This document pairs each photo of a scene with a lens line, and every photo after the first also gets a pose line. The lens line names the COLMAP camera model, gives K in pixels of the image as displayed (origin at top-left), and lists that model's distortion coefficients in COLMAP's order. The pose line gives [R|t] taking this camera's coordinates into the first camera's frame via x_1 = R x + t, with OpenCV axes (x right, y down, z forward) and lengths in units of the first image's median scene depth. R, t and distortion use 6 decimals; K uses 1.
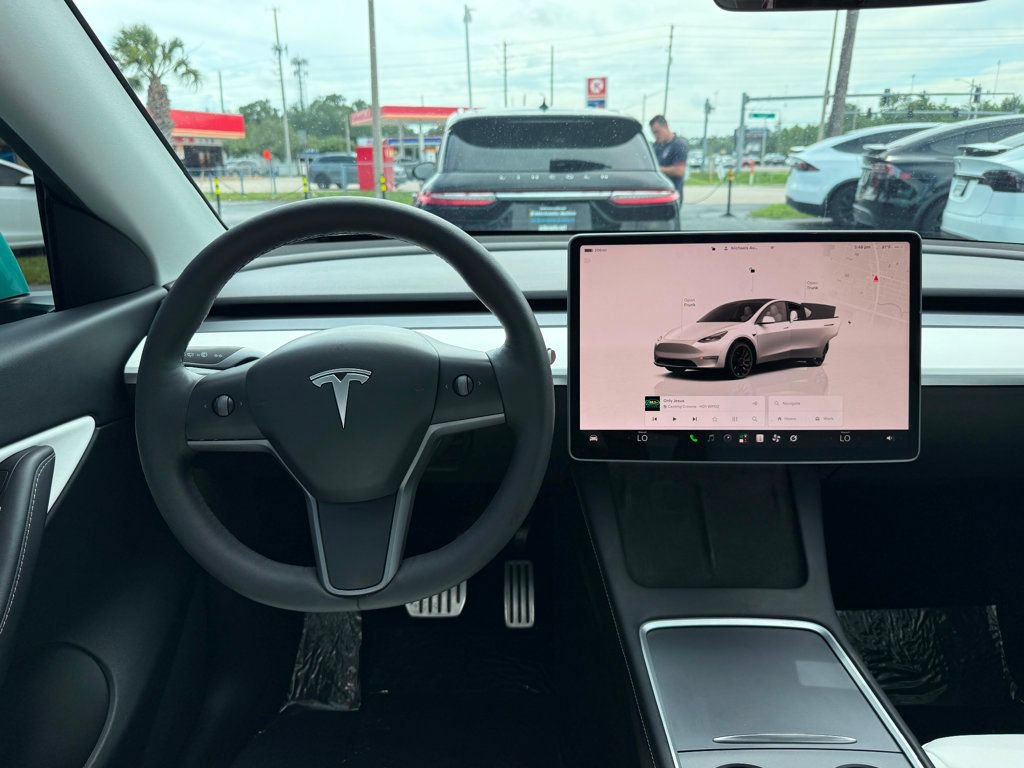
lens RADIAL K [[744.3, 0, 512.0], [0, 744.3, 384.0], [0, 0, 1]] dist [0.113036, -0.131624]
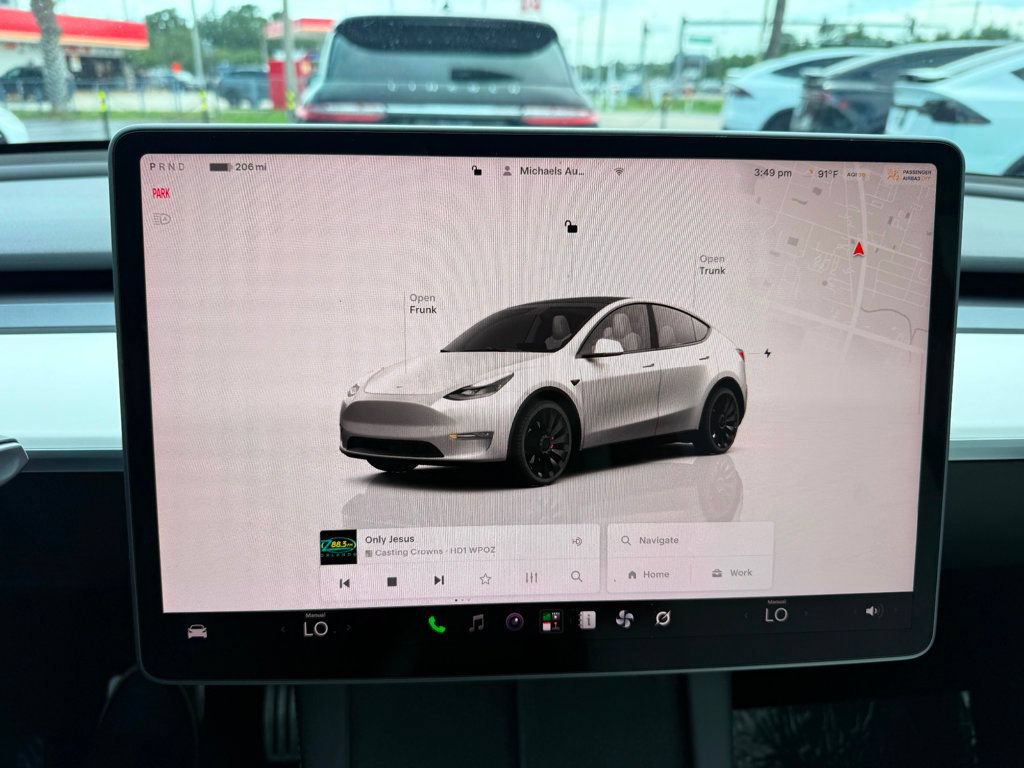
lens RADIAL K [[744.3, 0, 512.0], [0, 744.3, 384.0], [0, 0, 1]] dist [0.113036, -0.131624]
pose [[0.996683, -0.007650, 0.081022, 0.047033], [0.000469, 0.996096, 0.088280, -0.018874], [-0.081381, -0.087949, 0.992795, 0.109476]]
